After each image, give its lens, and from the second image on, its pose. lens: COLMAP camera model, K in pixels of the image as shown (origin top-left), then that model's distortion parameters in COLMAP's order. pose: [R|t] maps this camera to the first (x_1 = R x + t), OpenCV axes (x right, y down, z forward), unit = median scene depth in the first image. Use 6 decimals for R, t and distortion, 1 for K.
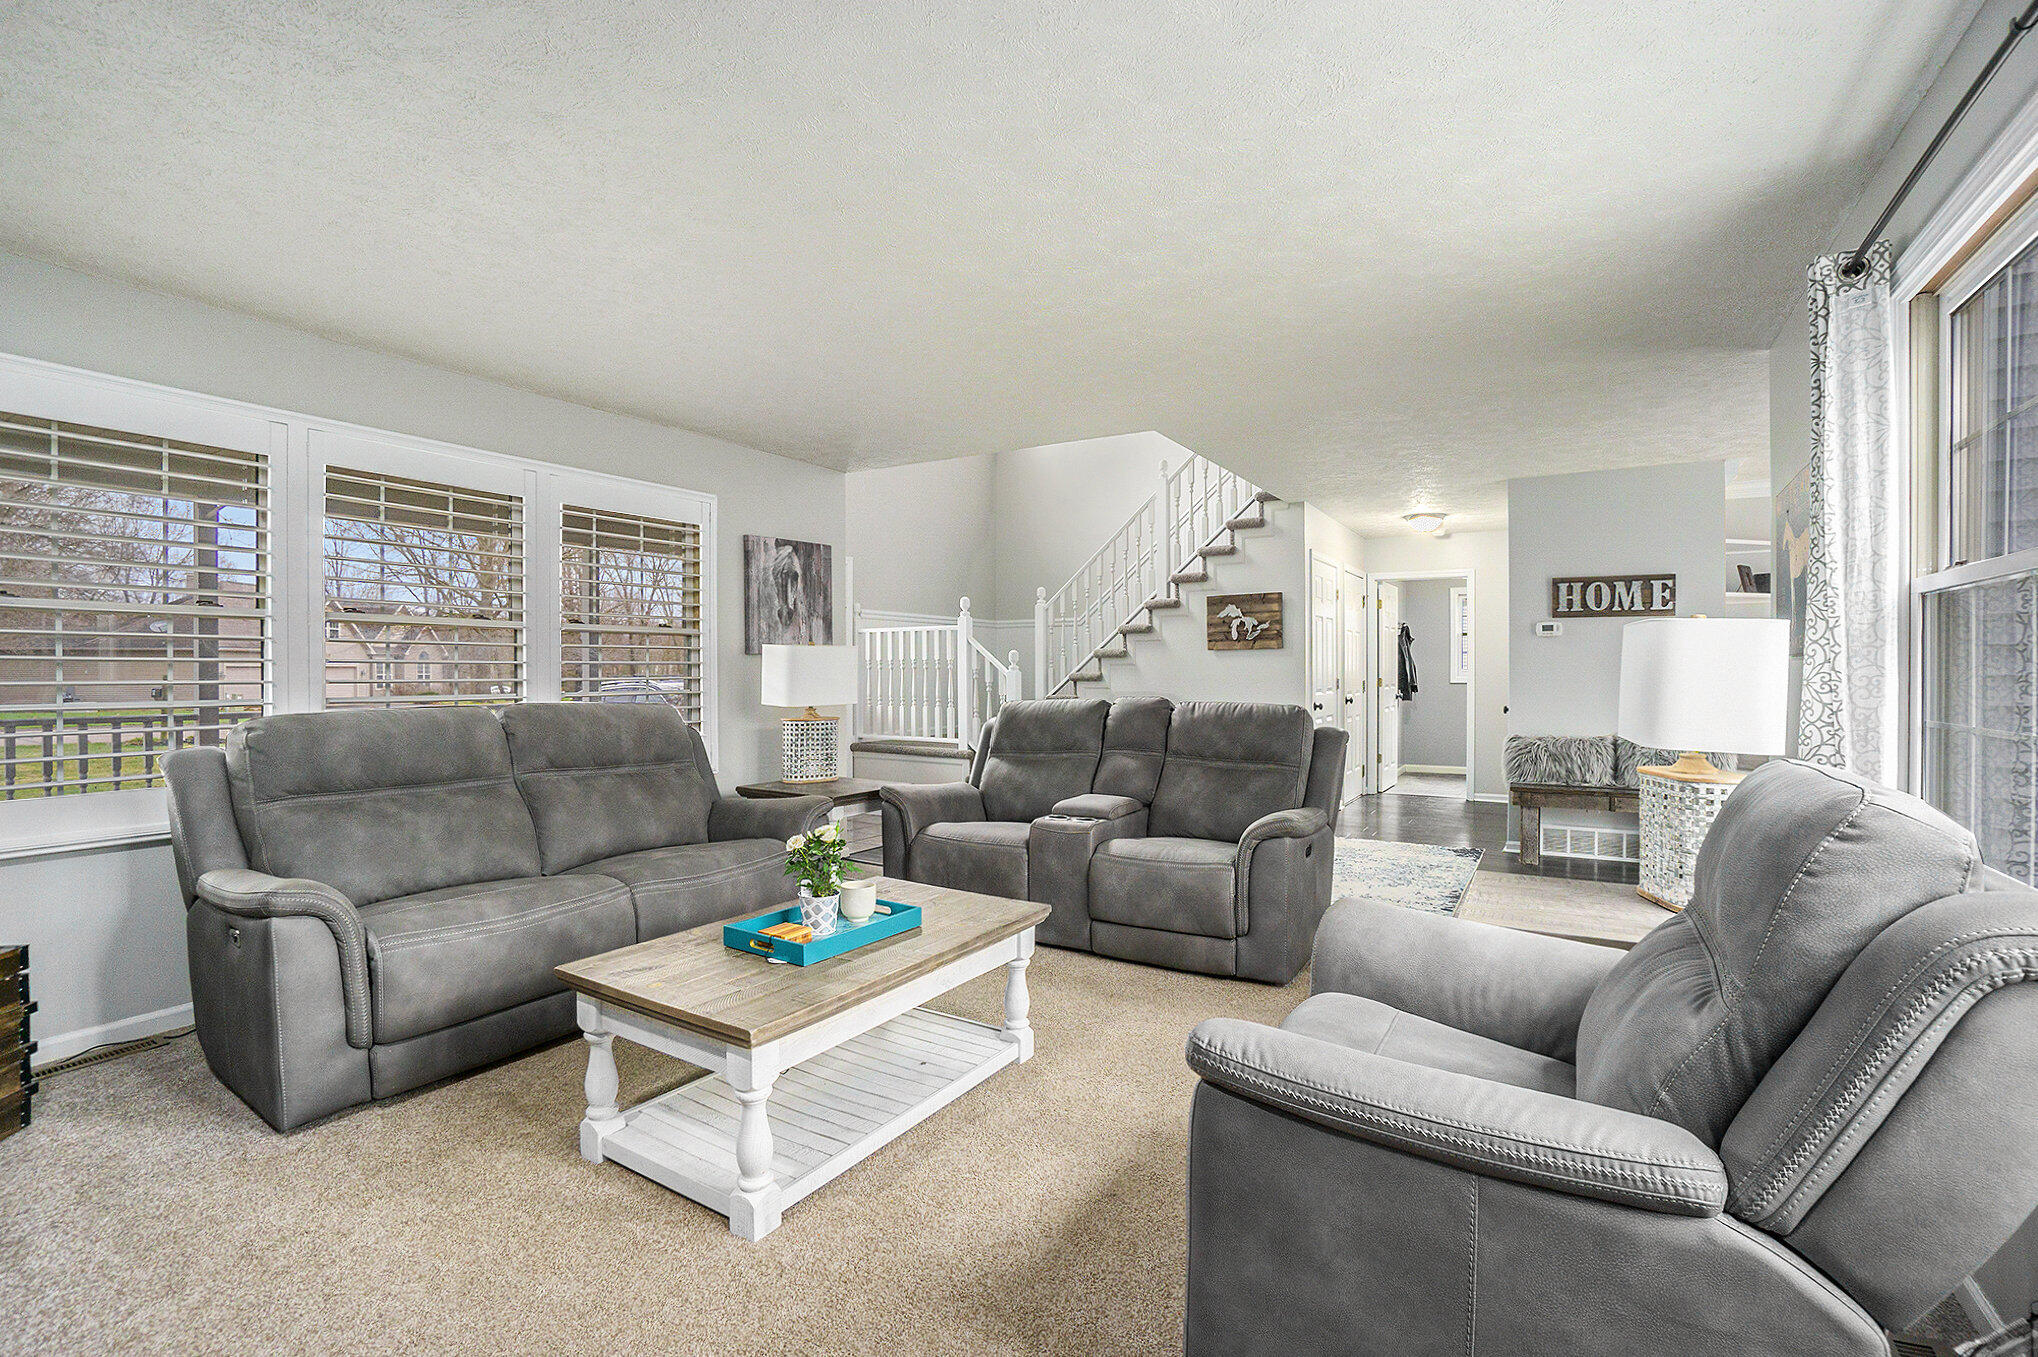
lens RADIAL K [[902.1, 0, 1022.0], [0, 902.1, 679.5], [0, 0, 1]] dist [-0.001980, 0.000355]
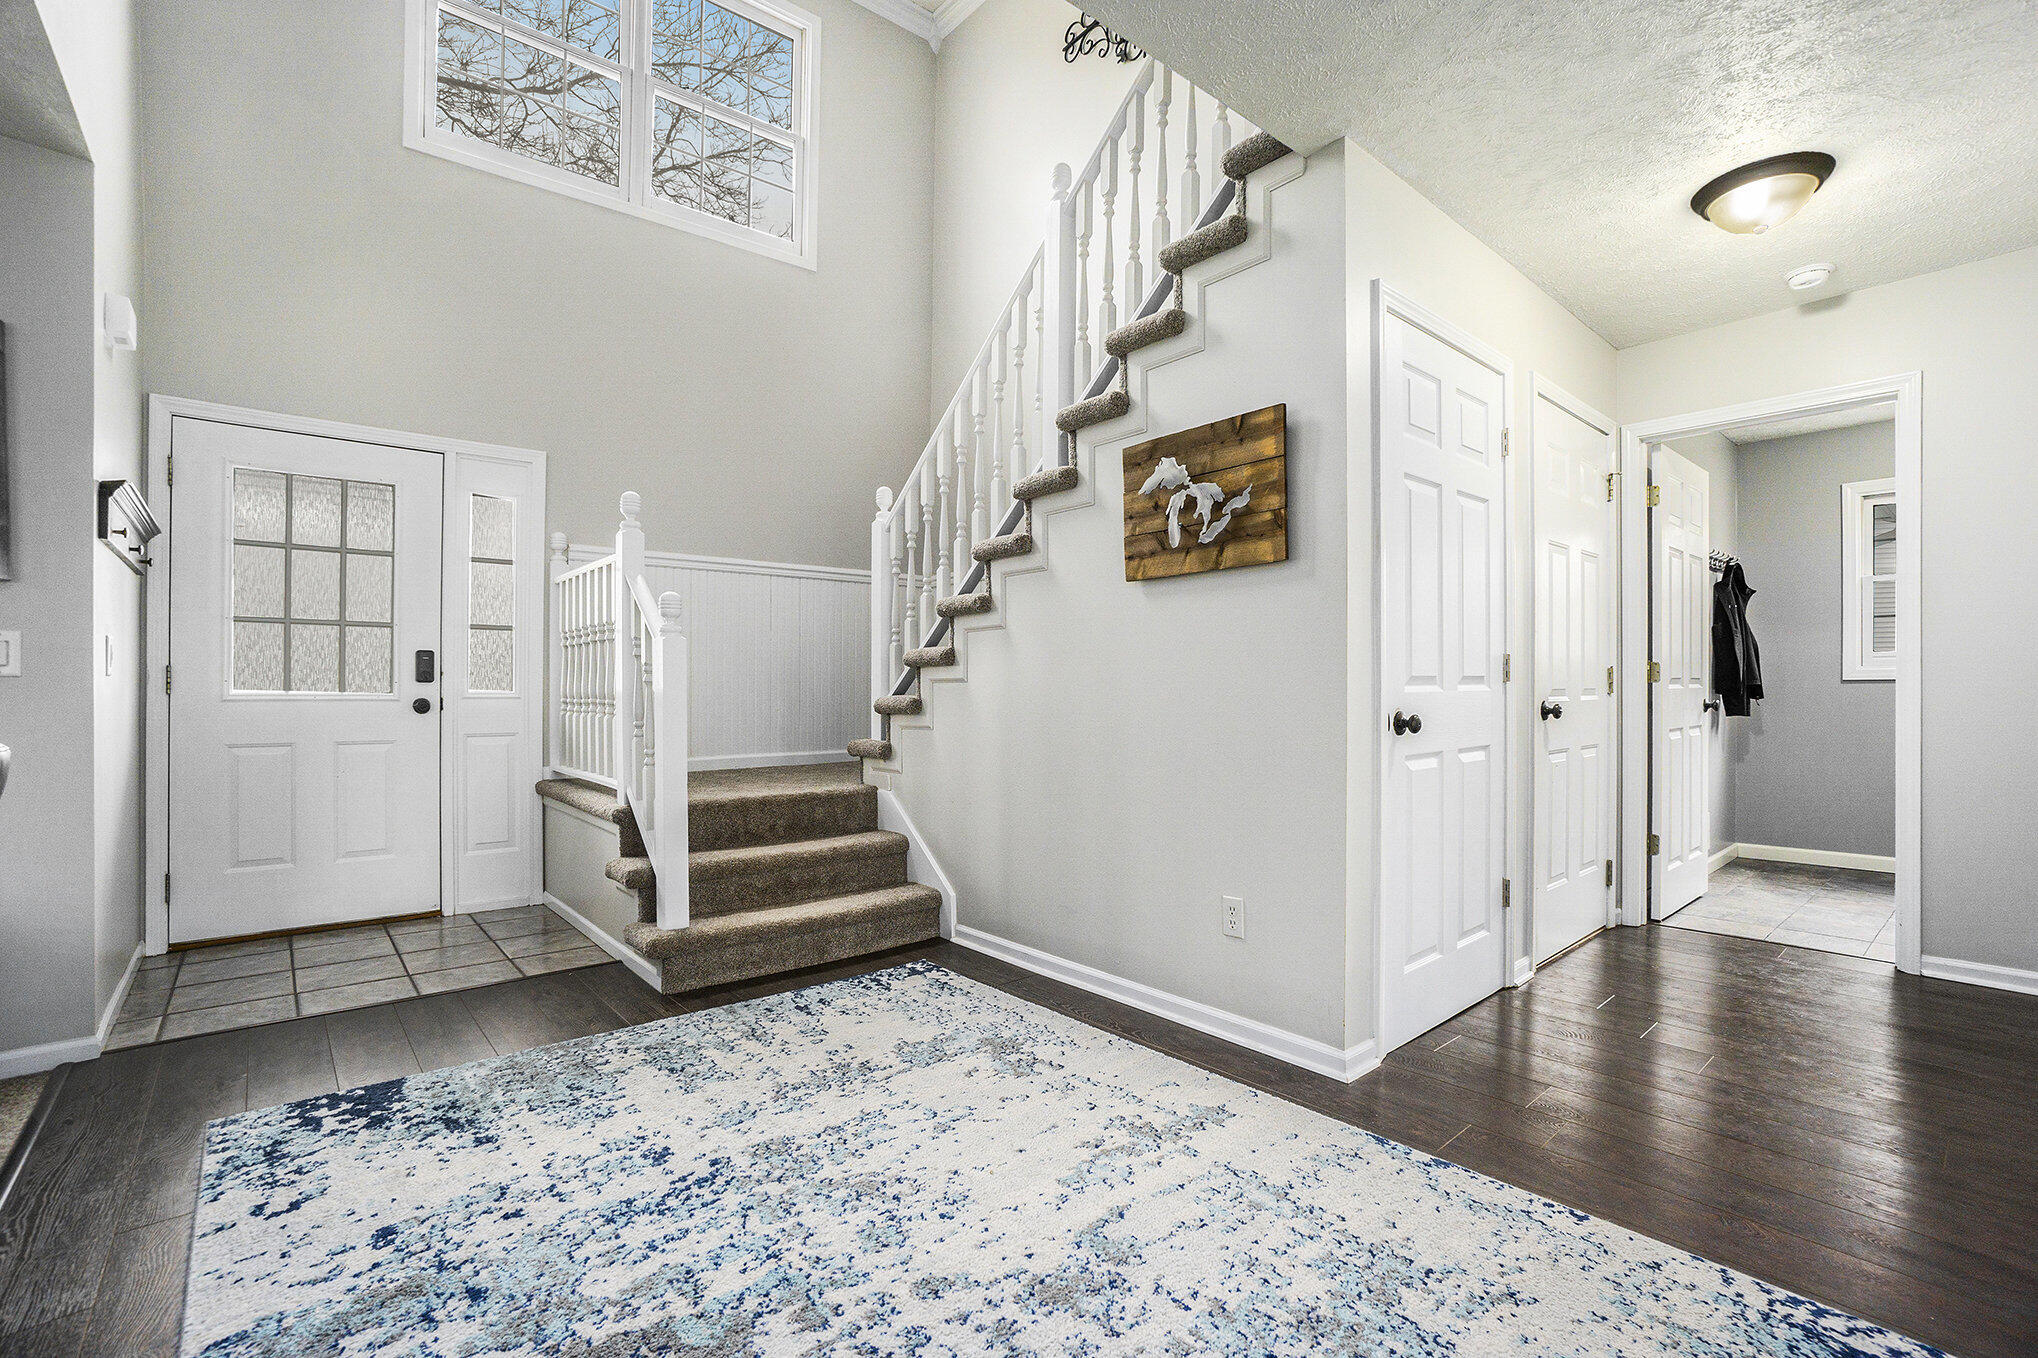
lens RADIAL K [[902.1, 0, 1018.0], [0, 902.1, 683.5], [0, 0, 1]] dist [-0.001980, 0.000355]
pose [[0.958174, -0.001676, -0.286180, 0.275514], [-0.002274, 0.999907, -0.013471, 0.018966], [0.286176, 0.013558, 0.958081, 0.599716]]
